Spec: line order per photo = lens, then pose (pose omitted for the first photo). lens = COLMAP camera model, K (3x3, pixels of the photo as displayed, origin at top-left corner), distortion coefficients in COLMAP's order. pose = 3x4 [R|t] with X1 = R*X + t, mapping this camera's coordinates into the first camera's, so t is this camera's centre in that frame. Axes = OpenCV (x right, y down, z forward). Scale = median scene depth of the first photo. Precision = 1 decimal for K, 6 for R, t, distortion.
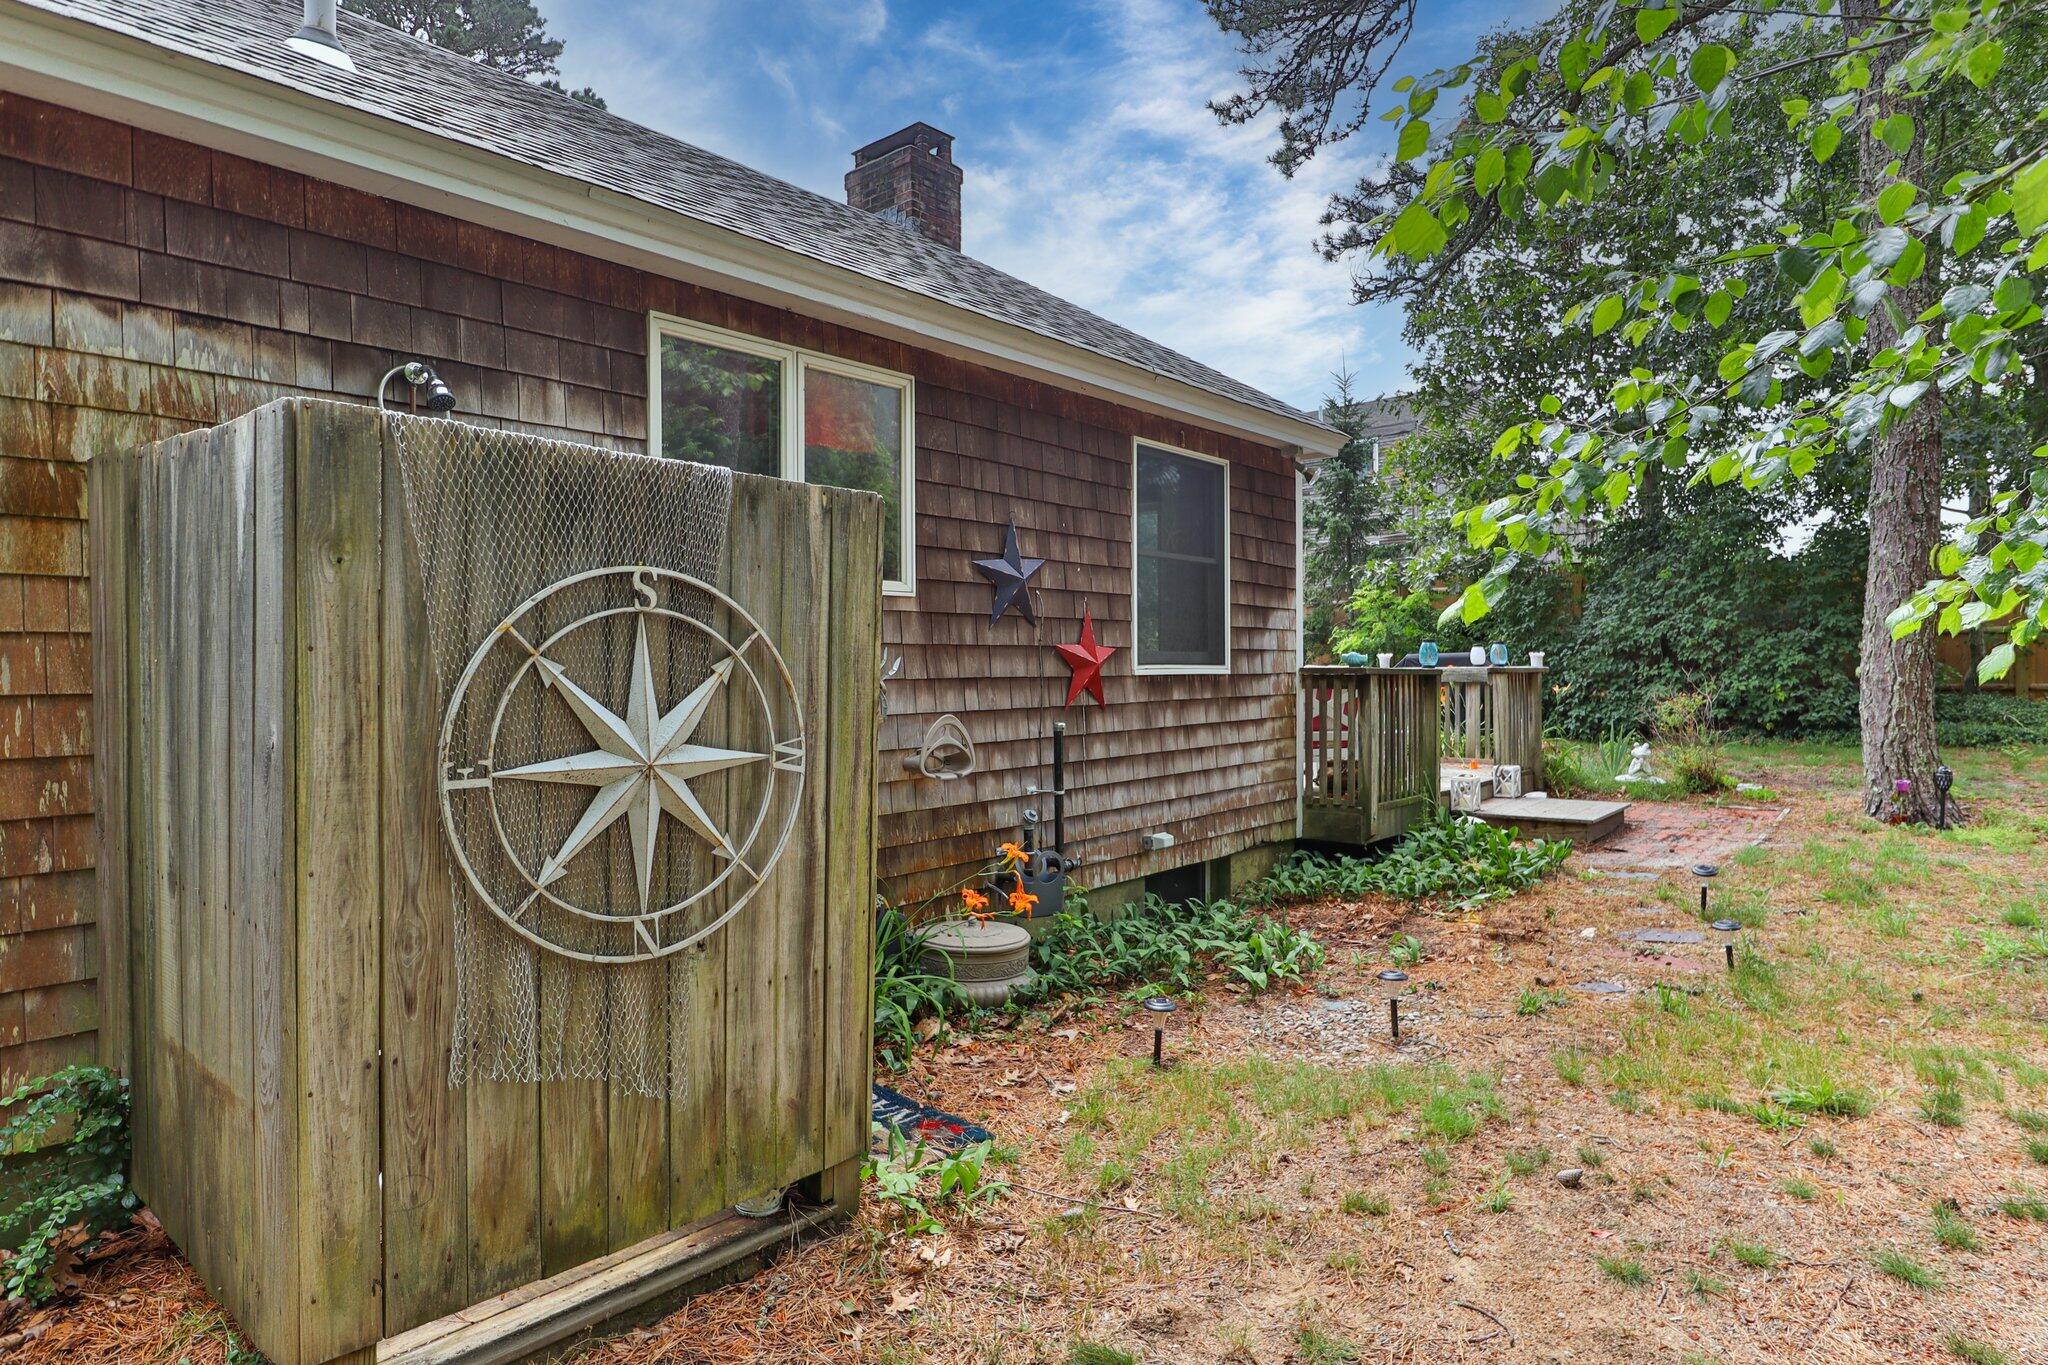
lens RADIAL K [[1167.2, 0, 1041.9], [0, 1167.2, 675.7], [0, 0, 1]] dist [-0.034878, 0.022764]
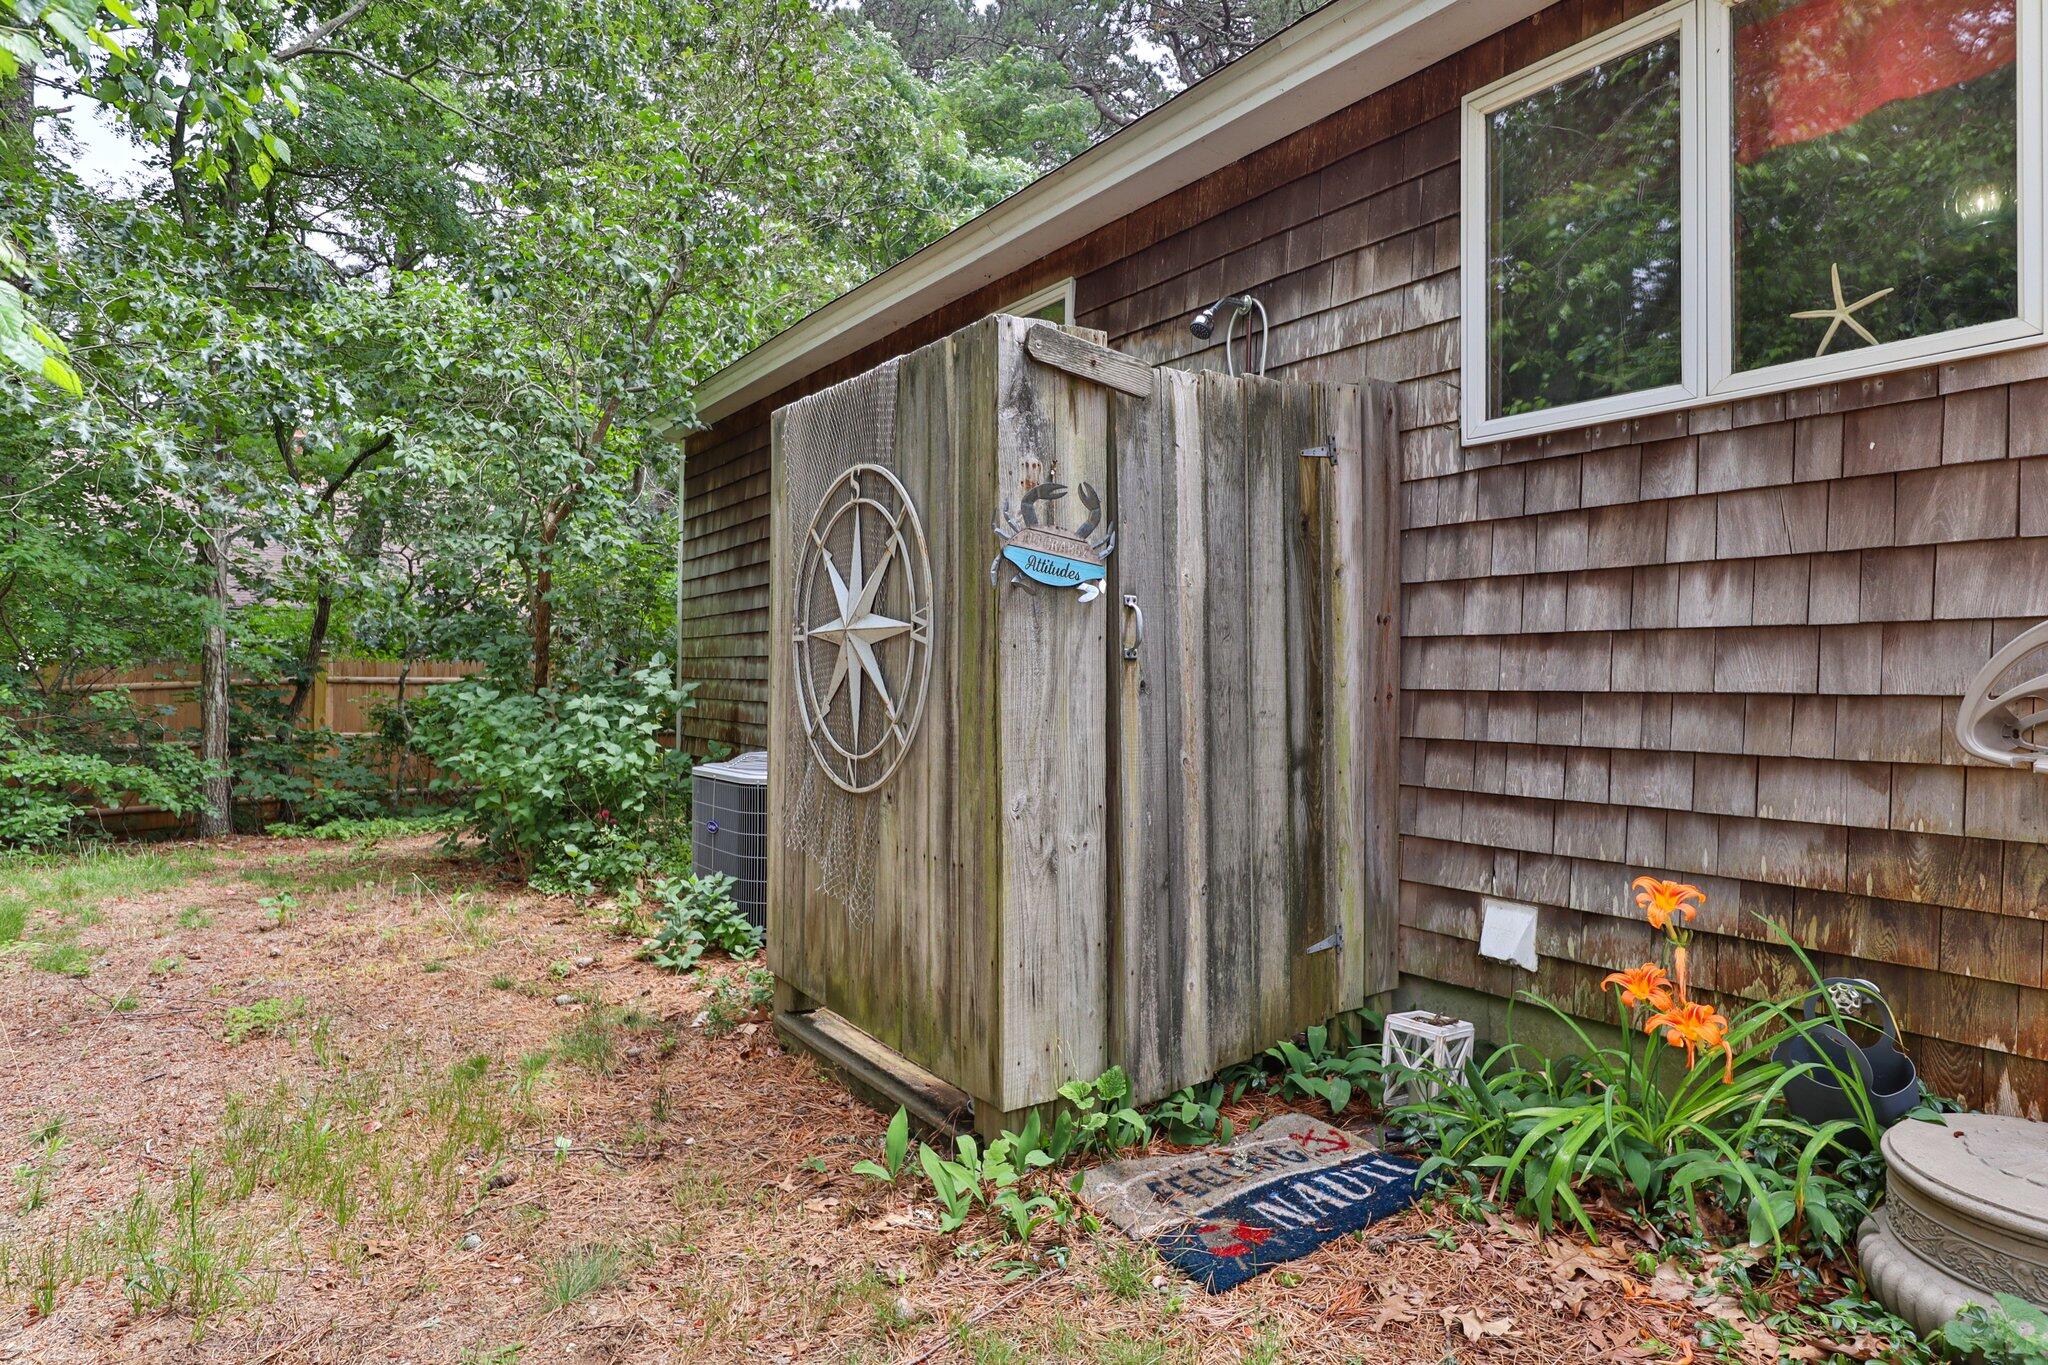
lens RADIAL K [[1167.2, 0, 1041.9], [0, 1167.2, 675.7], [0, 0, 1]] dist [-0.034878, 0.022764]
pose [[-0.258218, 0.003627, -0.966080, 0.677784], [-0.012692, 0.999894, 0.007146, 0.098491], [0.966003, 0.014107, -0.258145, 1.309572]]
